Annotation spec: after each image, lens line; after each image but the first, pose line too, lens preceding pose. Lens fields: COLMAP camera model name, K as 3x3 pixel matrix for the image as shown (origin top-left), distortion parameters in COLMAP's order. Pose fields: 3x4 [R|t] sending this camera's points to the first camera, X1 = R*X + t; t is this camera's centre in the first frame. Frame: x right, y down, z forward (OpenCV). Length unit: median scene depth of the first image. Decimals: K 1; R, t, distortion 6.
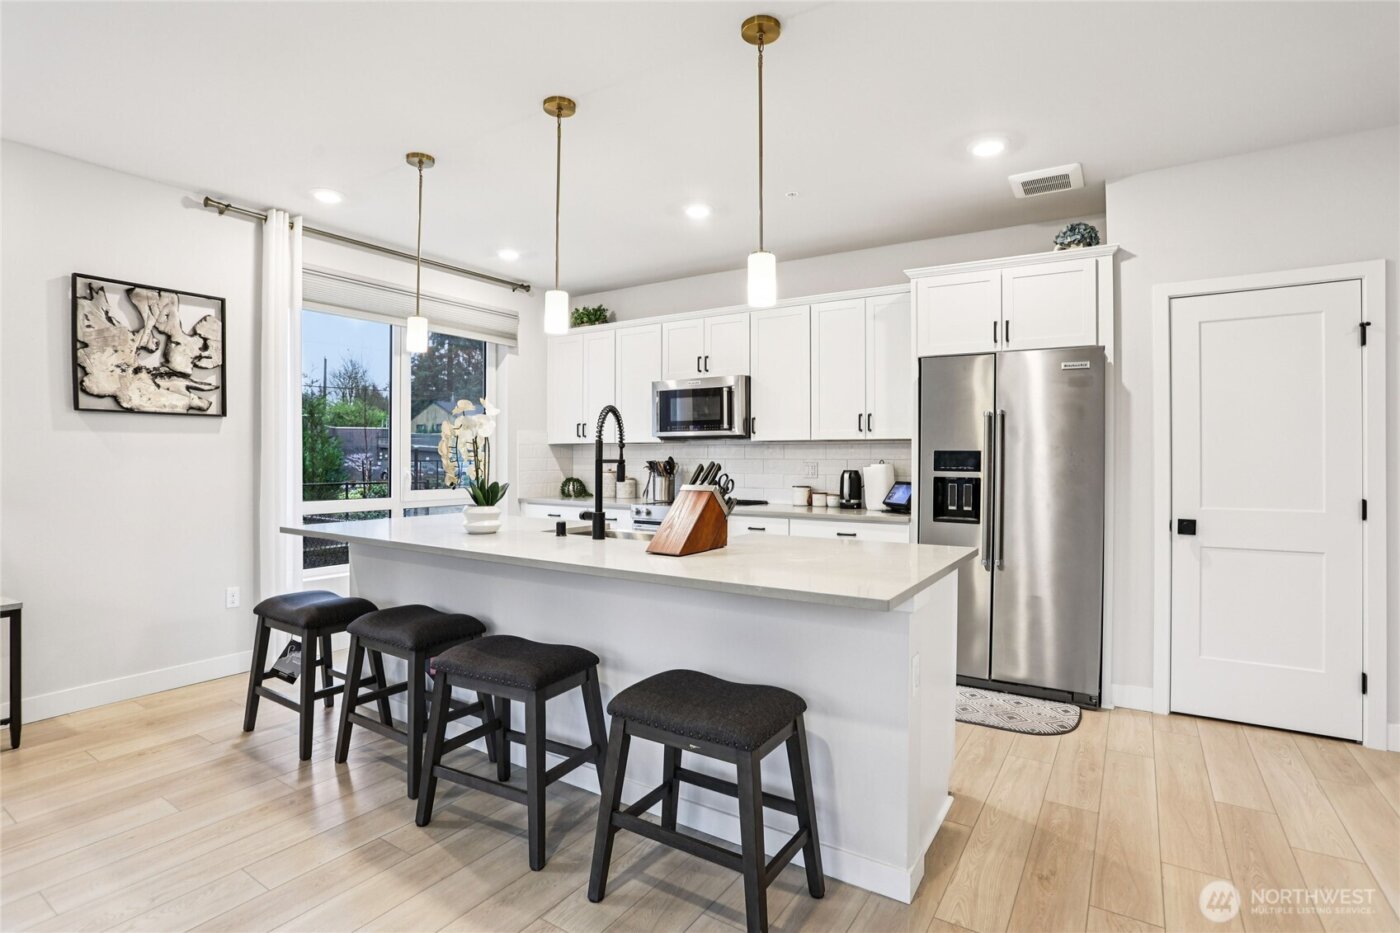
lens RADIAL K [[686.5, 0, 701.7], [0, 686.5, 462.9], [0, 0, 1]] dist [-0.061276, 0.021413]
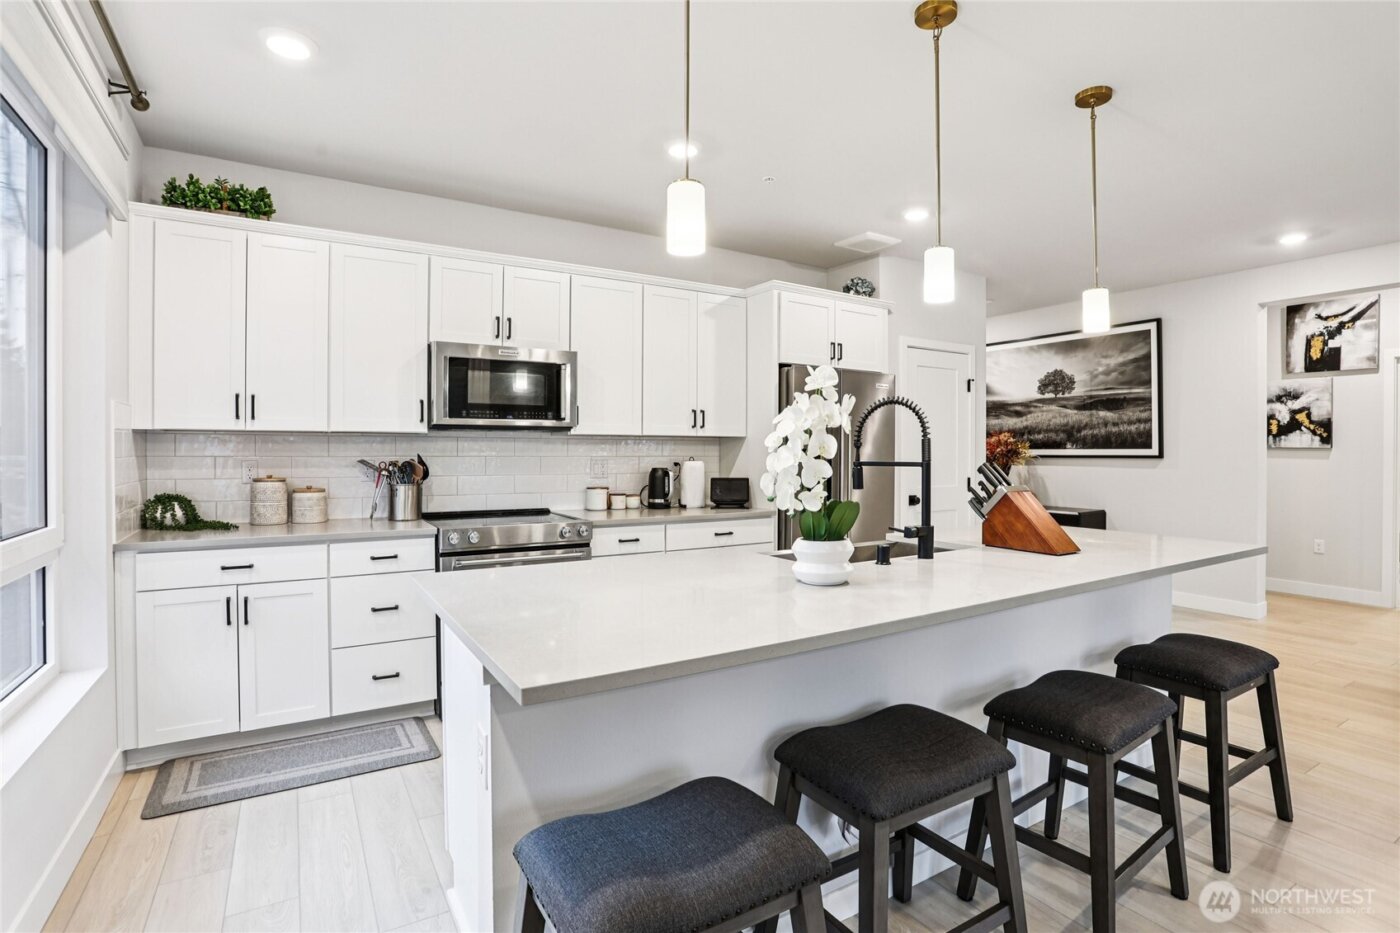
lens RADIAL K [[686.5, 0, 702.9], [0, 686.5, 459.6], [0, 0, 1]] dist [-0.061276, 0.021413]
pose [[0.435588, -0.011033, 0.900079, -0.588262], [0.005683, 0.999939, 0.009507, -0.009261], [-0.900128, 0.000974, 0.435624, 0.520242]]
